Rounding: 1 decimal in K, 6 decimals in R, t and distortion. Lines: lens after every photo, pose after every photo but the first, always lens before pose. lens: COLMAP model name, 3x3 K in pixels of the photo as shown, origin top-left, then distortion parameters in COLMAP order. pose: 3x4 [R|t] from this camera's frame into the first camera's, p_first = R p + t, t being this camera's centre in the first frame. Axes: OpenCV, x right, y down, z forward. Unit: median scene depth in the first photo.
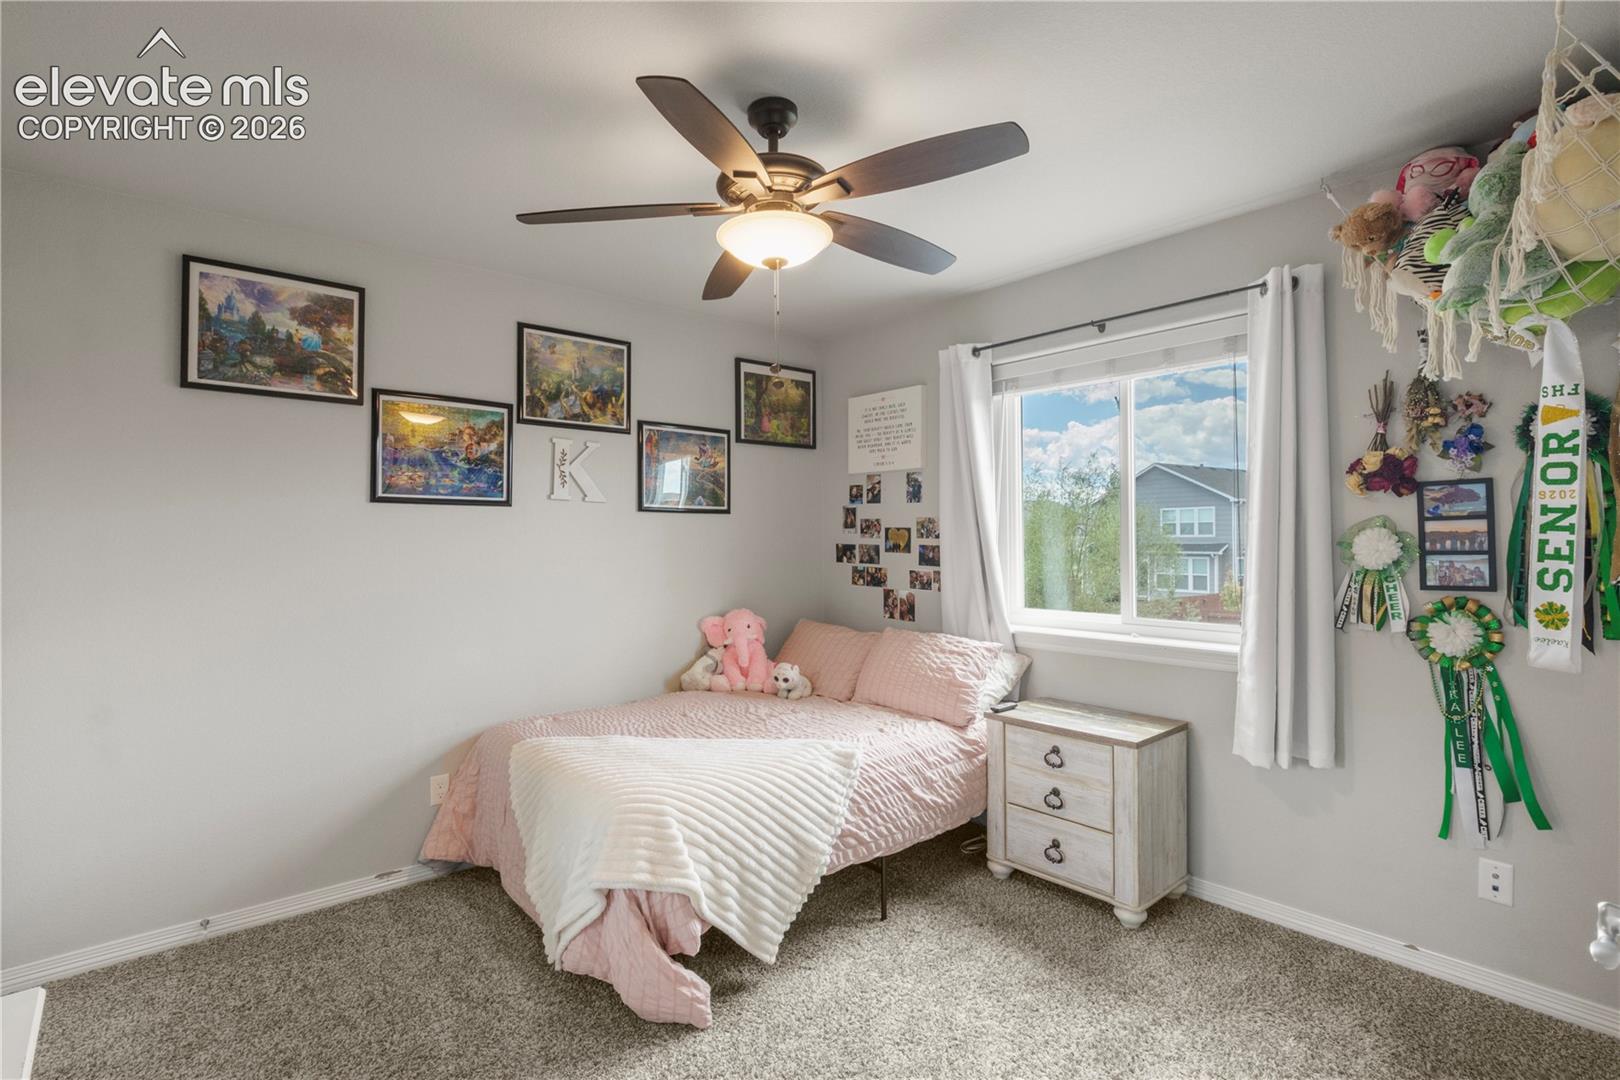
lens RADIAL K [[764.8, 0, 787.6], [0, 764.8, 543.4], [0, 0, 1]] dist [0.006797, -0.006924]
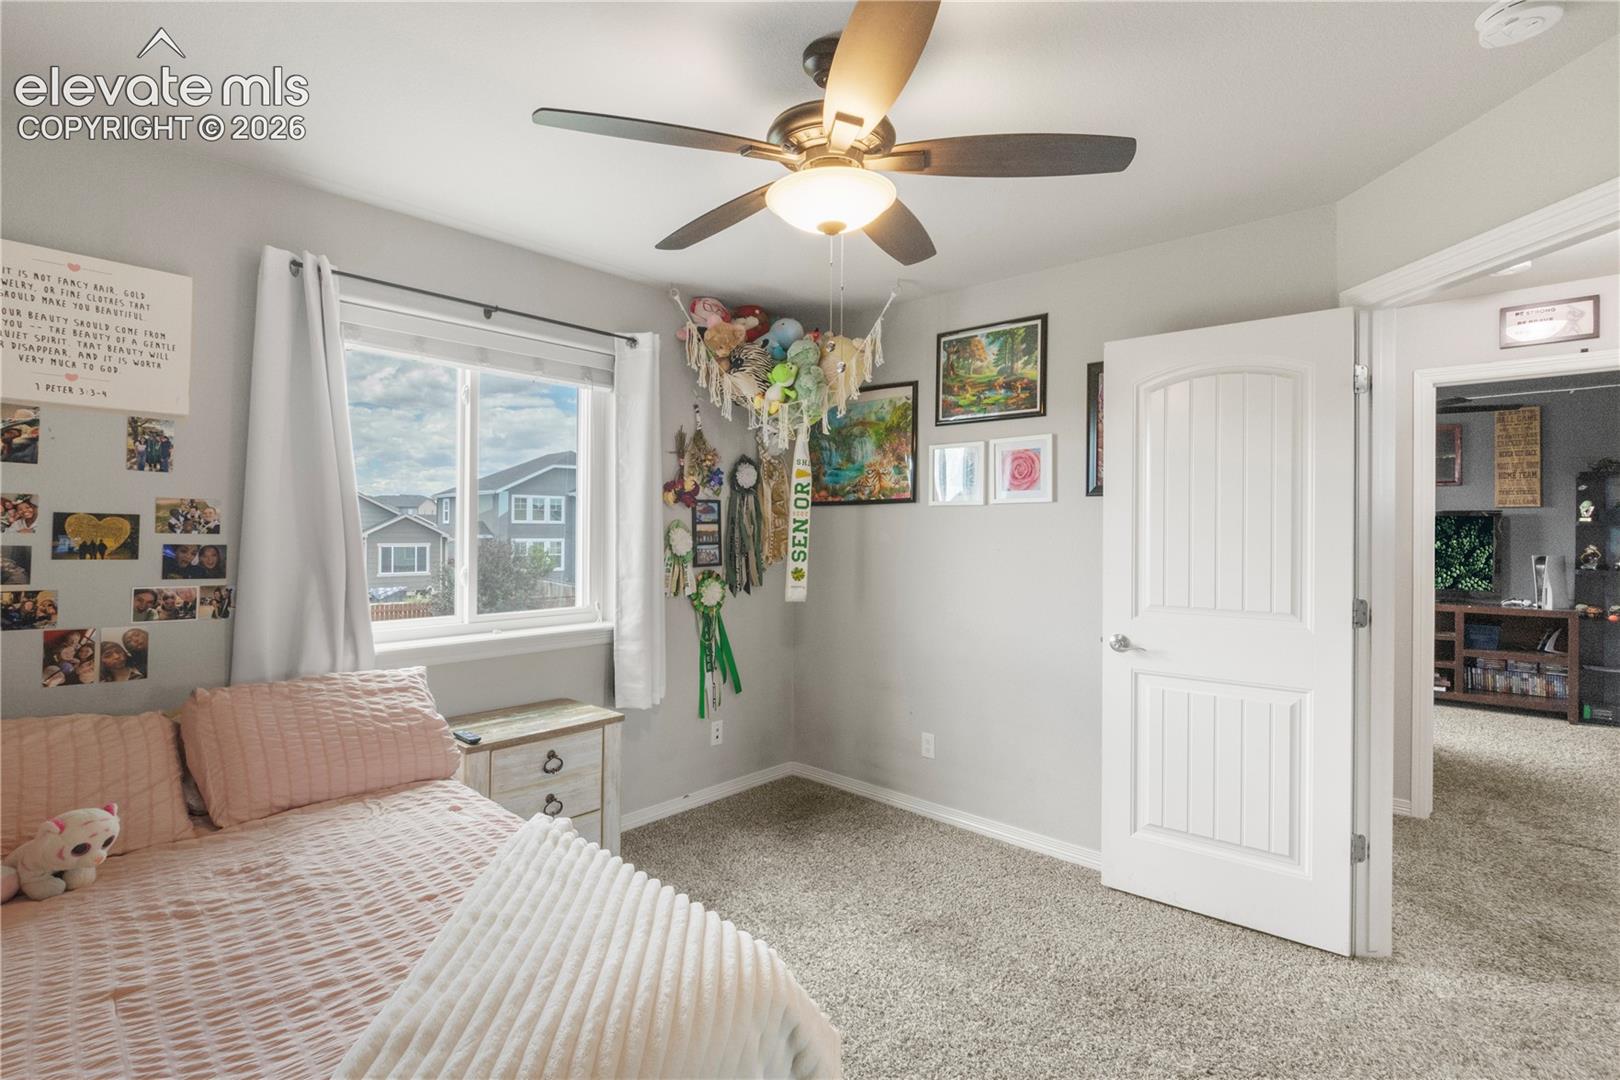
lens RADIAL K [[734.3, 0, 803.9], [0, 734.3, 547.6], [0, 0, 1]] dist [-0.003217, -0.000821]
pose [[-0.106514, -0.015288, 0.994194, -0.541408], [0.004382, 0.999865, 0.015844, -0.003037], [-0.994302, 0.006044, -0.106432, 0.708496]]
